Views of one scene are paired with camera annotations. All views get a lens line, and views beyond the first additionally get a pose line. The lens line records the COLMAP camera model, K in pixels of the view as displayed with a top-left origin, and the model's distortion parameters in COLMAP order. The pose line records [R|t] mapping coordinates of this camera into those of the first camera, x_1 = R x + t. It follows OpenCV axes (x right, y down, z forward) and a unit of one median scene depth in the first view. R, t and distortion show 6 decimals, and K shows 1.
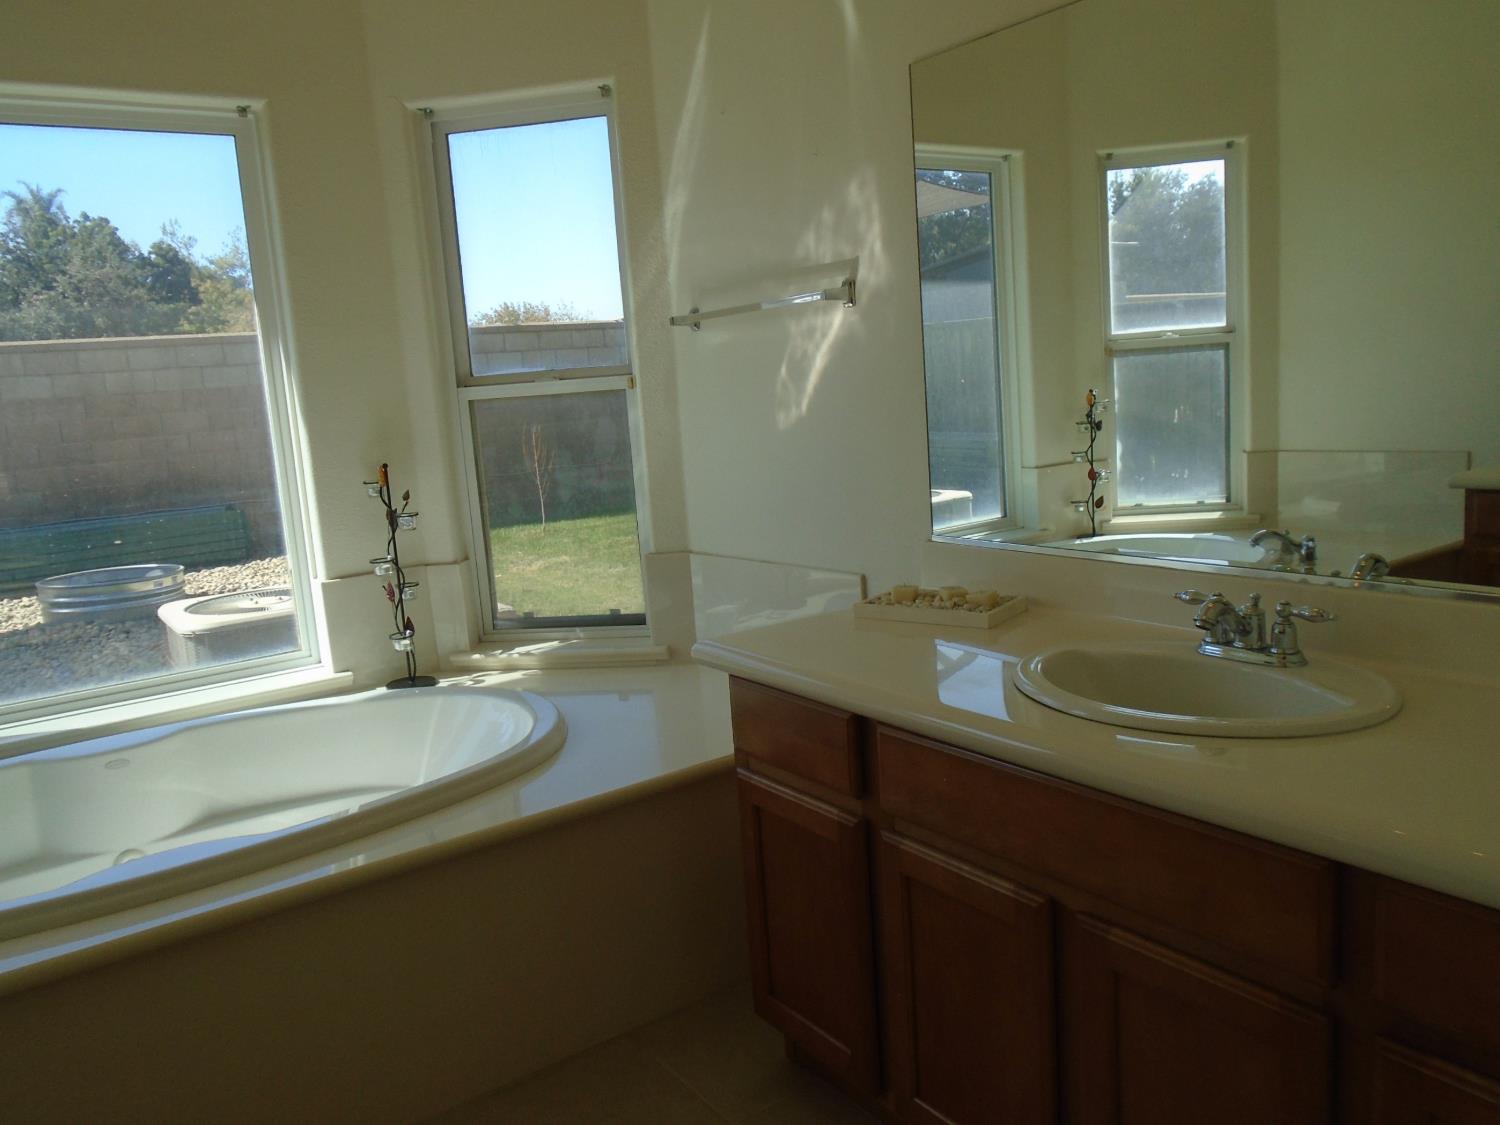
lens RADIAL K [[1146.3, 0, 751.0], [0, 1146.3, 547.6], [0, 0, 1]] dist [-0.015369, -0.009558]
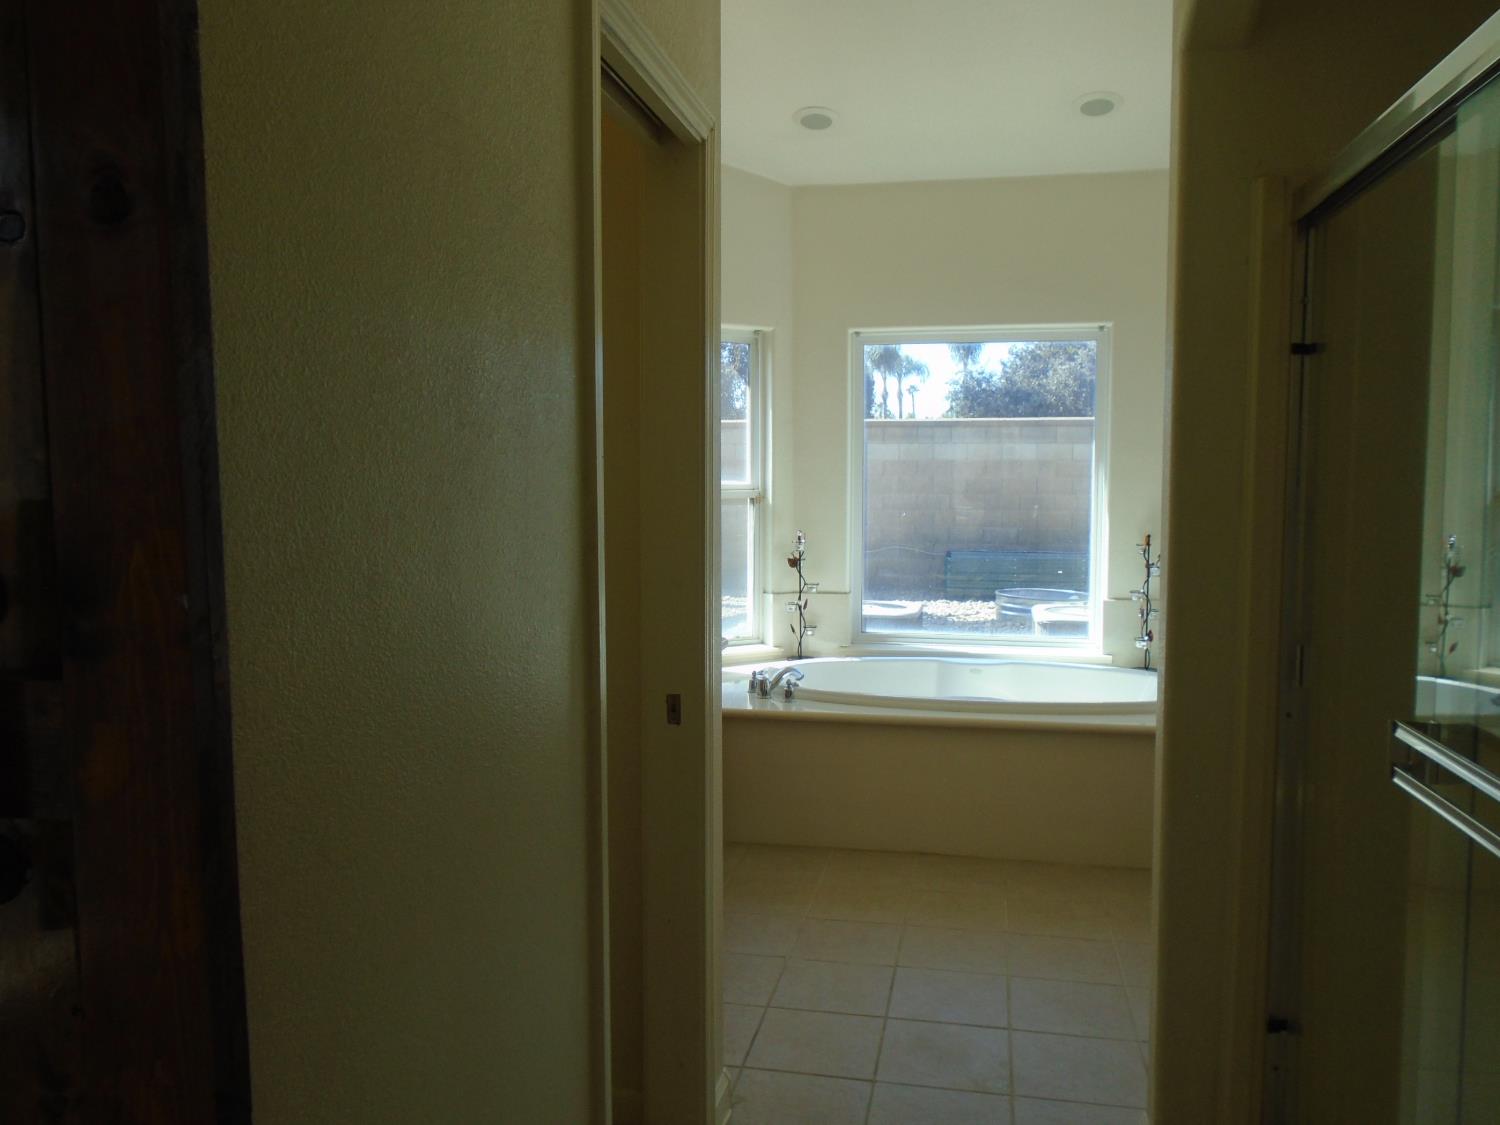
lens RADIAL K [[1146.3, 0, 751.8], [0, 1146.3, 559.8], [0, 0, 1]] dist [-0.015369, -0.009558]
pose [[0.682484, 0.128925, -0.719440, 0.194870], [-0.159290, 0.986896, 0.025746, 0.004436], [0.713331, 0.097028, 0.694078, -0.223860]]
